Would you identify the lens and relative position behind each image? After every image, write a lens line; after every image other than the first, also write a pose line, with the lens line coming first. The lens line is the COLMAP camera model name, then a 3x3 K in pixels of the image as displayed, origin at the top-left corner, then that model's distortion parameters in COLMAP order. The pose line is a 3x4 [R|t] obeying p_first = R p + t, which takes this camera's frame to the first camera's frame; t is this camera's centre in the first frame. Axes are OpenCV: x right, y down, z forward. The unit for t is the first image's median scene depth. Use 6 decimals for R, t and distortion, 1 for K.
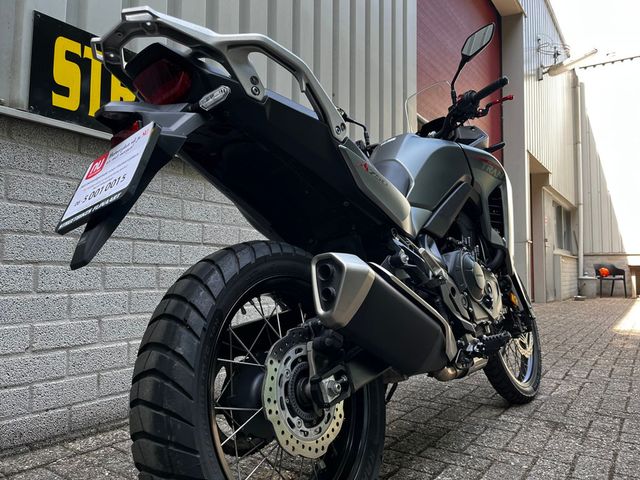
lens RADIAL K [[489.0, 0, 324.5], [0, 489.0, 238.3], [0, 0, 1]] dist [0.067457, -0.097972]
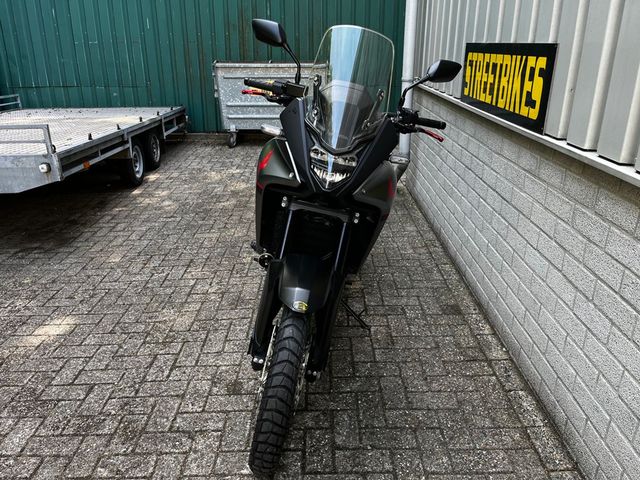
lens RADIAL K [[481.2, 0, 320.0], [0, 481.2, 240.0], [0, 0, 1]] dist [0.048392, -0.081540]
pose [[-0.830508, 0.207027, -0.517103, 0.941633], [0.038073, 0.947290, 0.318108, -0.340585], [0.555703, 0.244504, -0.794614, 2.222615]]
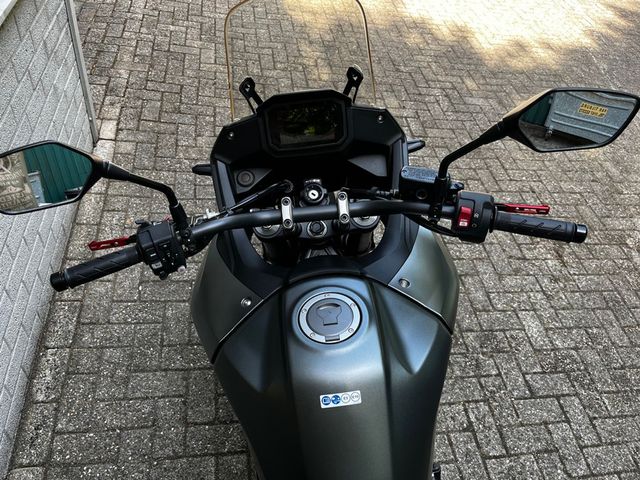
lens RADIAL K [[491.3, 0, 318.5], [0, 491.3, 237.7], [0, 0, 1]] dist [0.055462, -0.081443]
pose [[0.732939, -0.411579, 0.541667, -0.055032], [-0.190186, 0.640510, 0.744027, -0.644899], [-0.653169, -0.648344, 0.391178, 1.042939]]
